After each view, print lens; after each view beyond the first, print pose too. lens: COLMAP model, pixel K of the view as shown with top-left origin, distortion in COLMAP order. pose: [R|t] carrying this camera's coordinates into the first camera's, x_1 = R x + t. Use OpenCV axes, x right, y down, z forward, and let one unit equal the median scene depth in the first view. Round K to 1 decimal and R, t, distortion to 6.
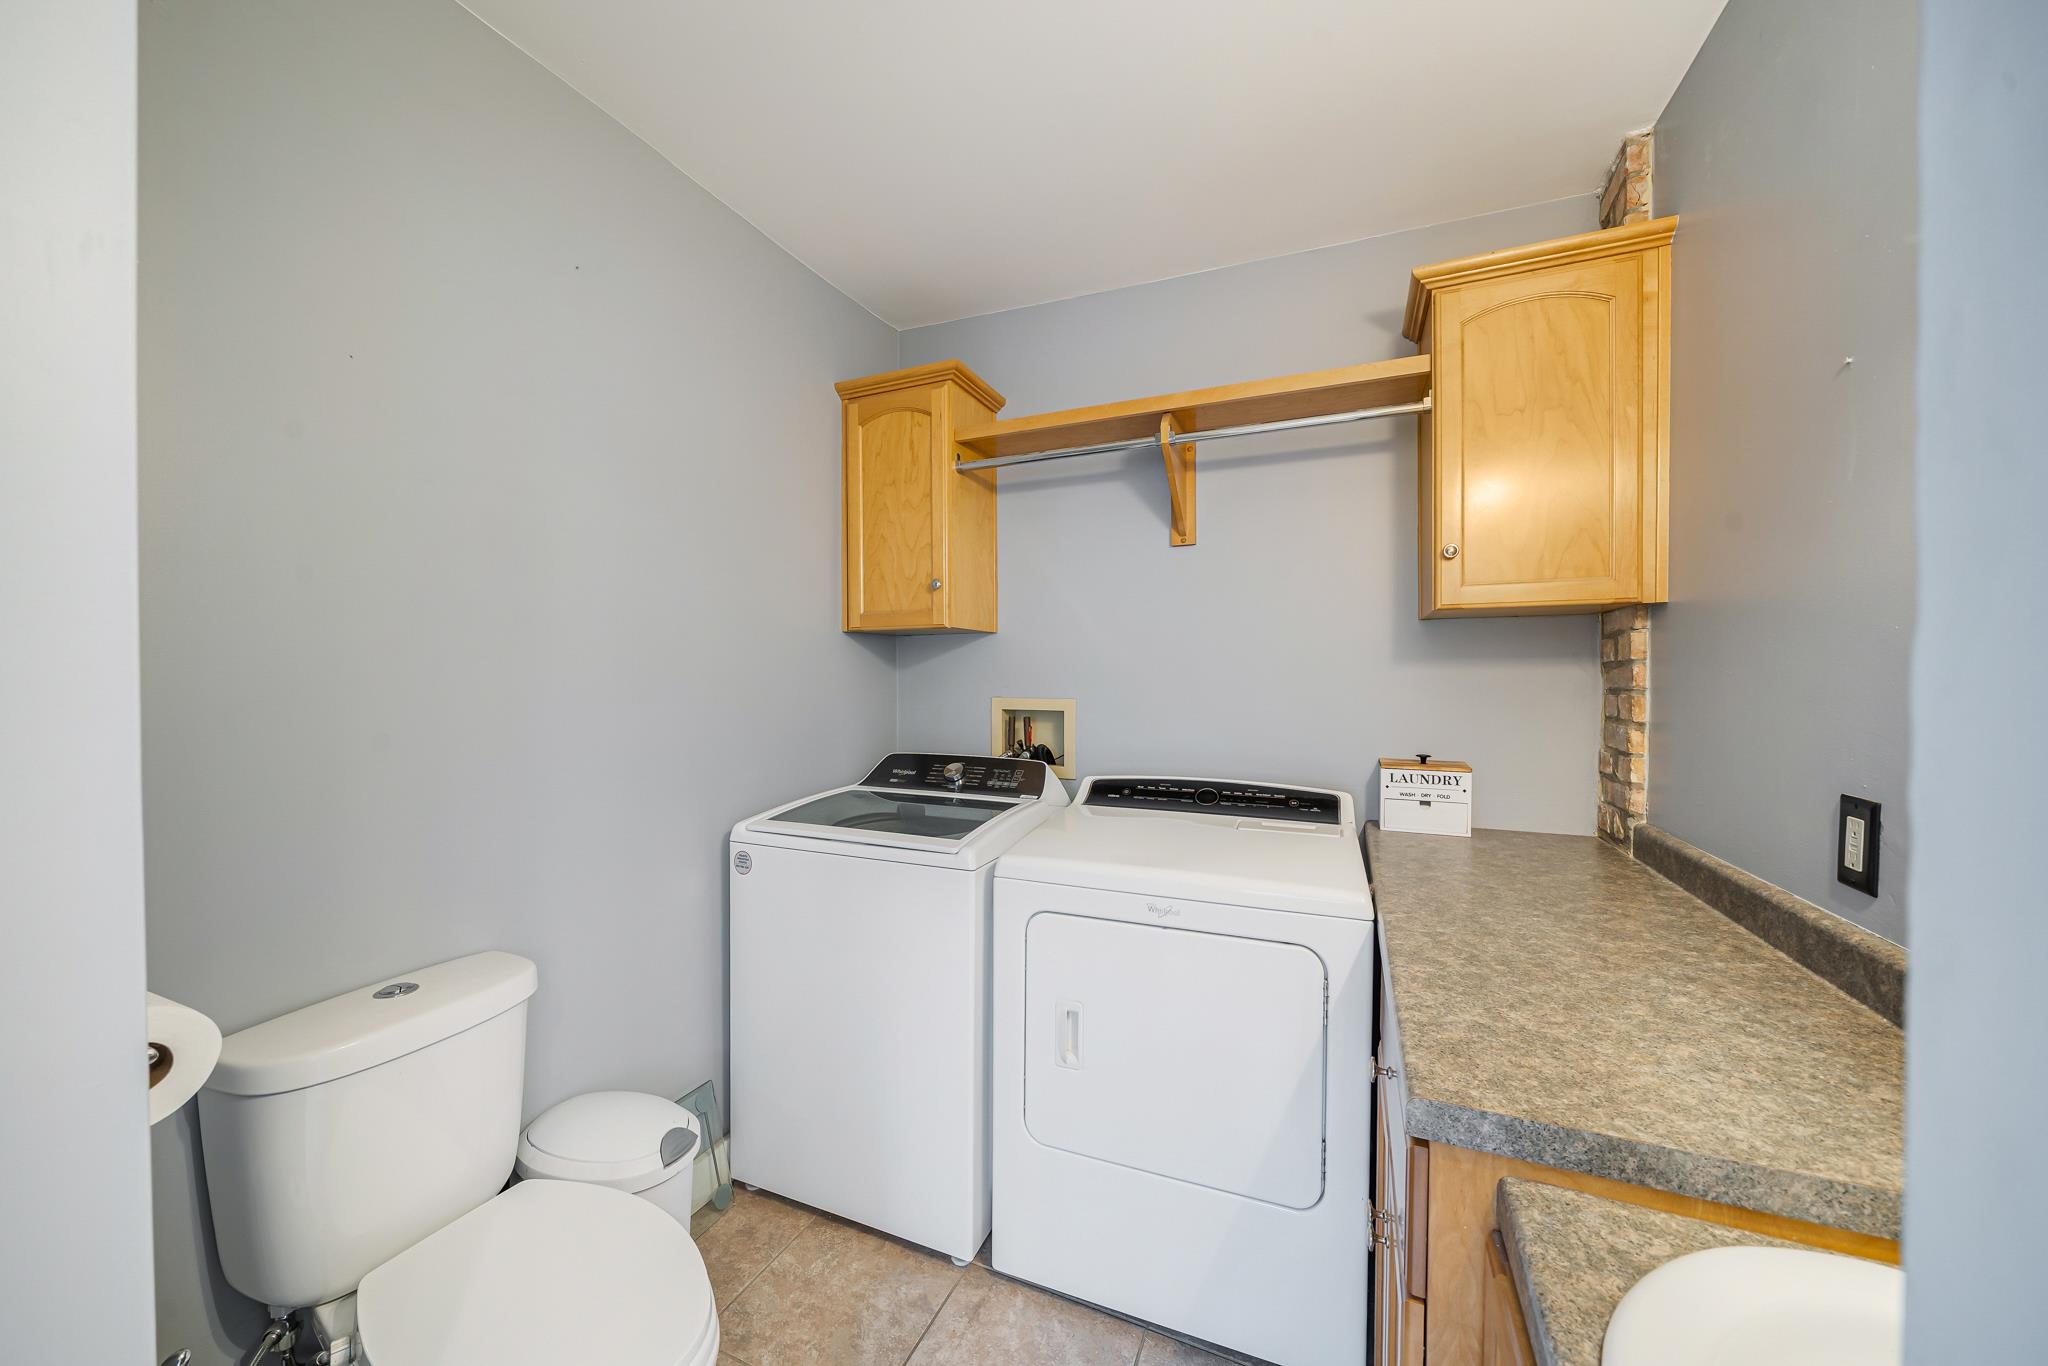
lens RADIAL K [[714.0, 0, 1014.9], [0, 714.0, 679.6], [0, 0, 1]] dist [-0.006426, 0.000056]
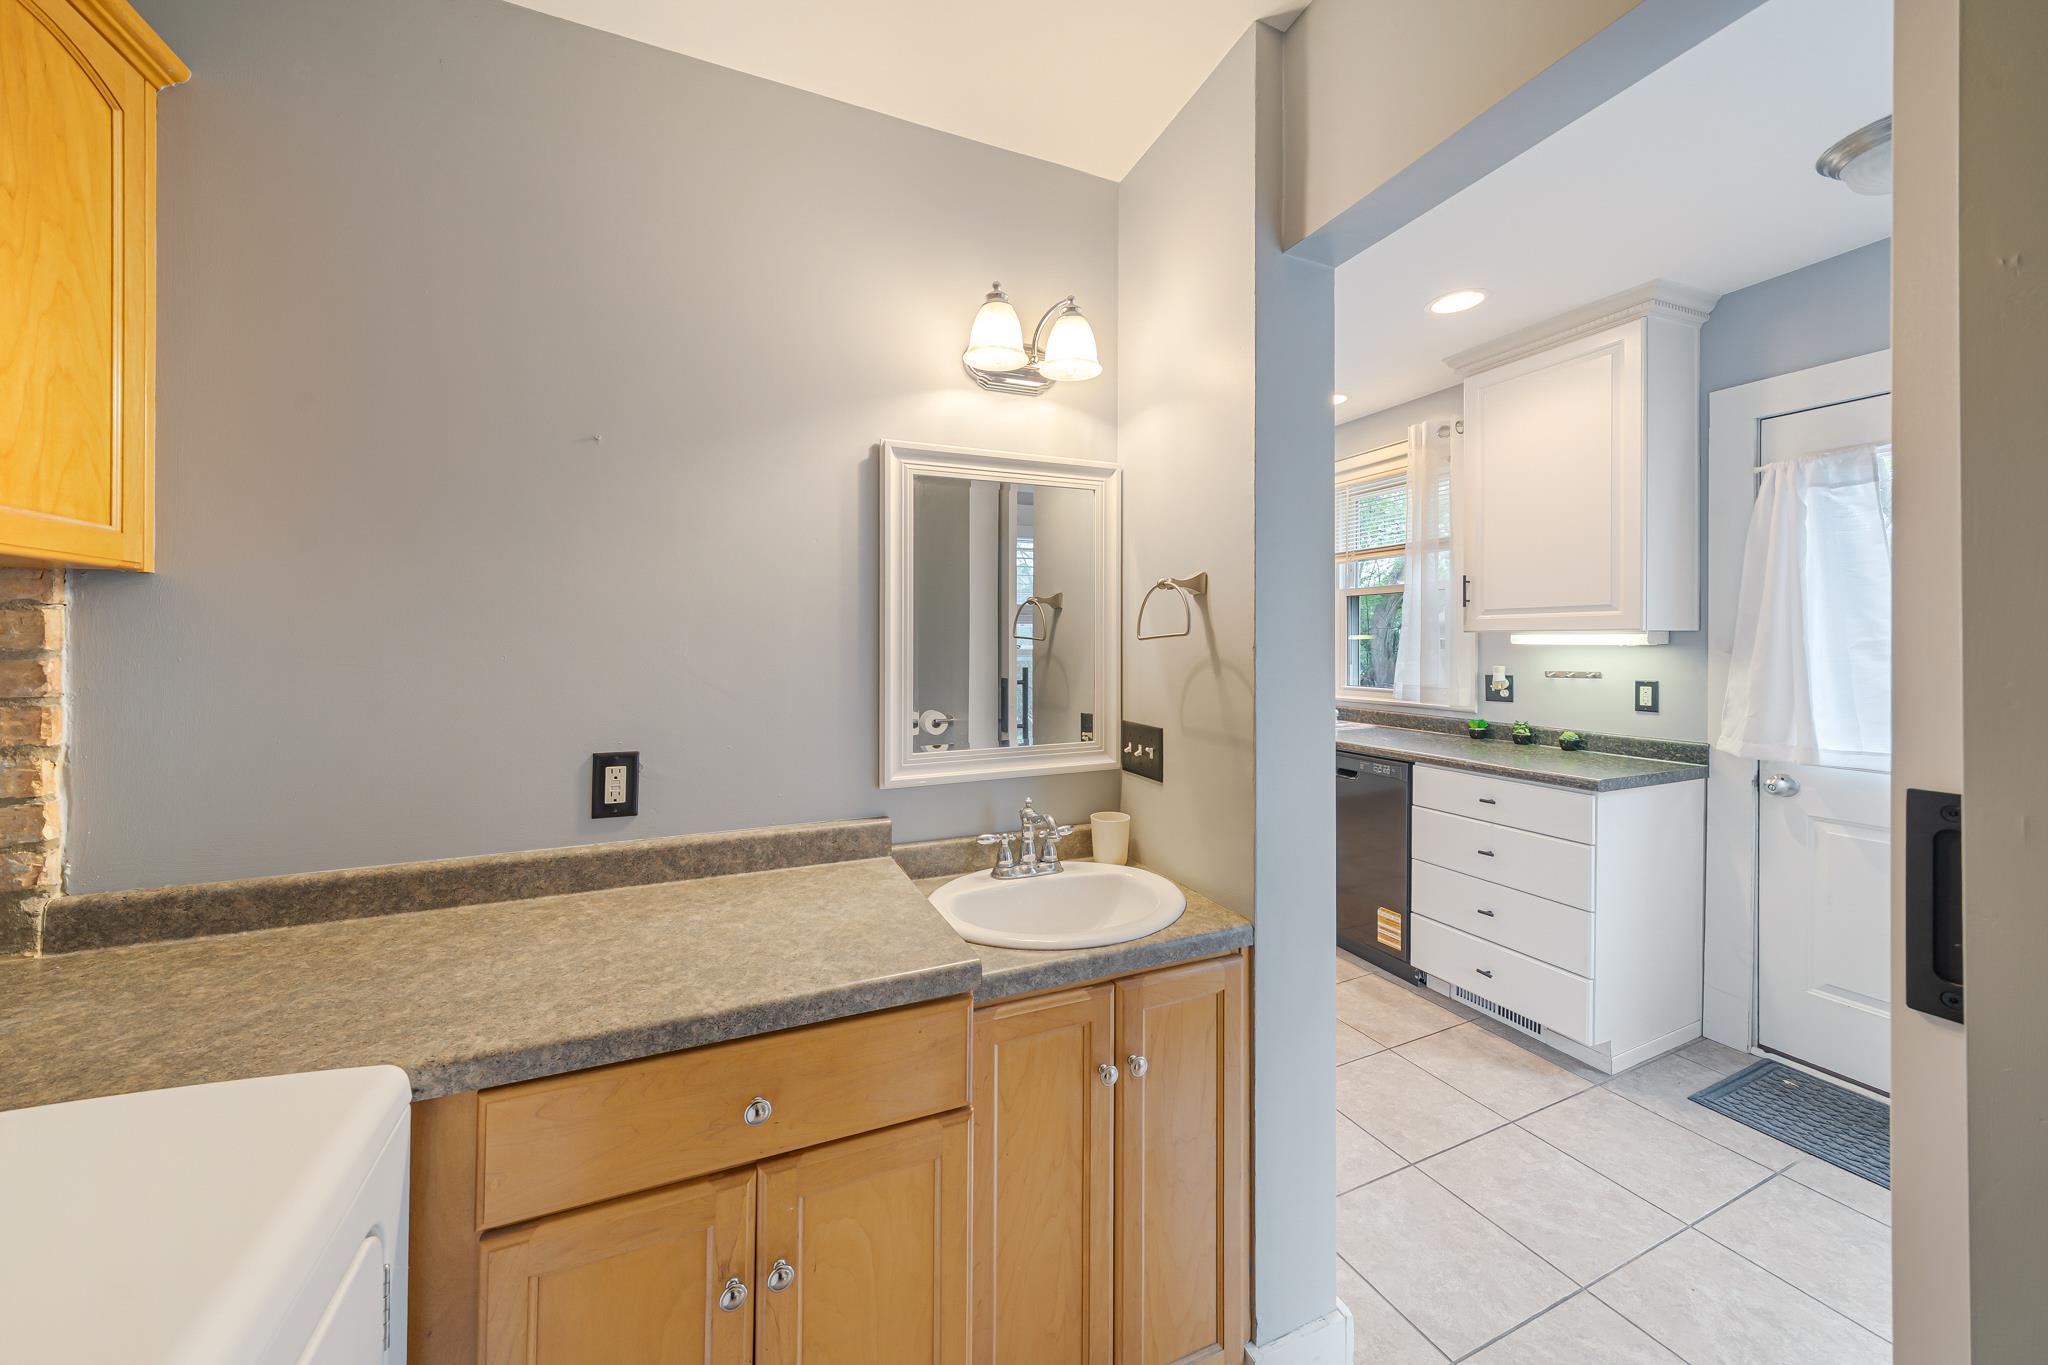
lens RADIAL K [[709.5, 0, 1013.3], [0, 709.5, 648.0], [0, 0, 1]] dist [-0.000029, 0.000038]
pose [[-0.718555, -0.000862, 0.695470, -0.322265], [0.011554, 0.999846, 0.013176, -0.043981], [-0.695374, 0.017503, -0.718435, 1.288995]]
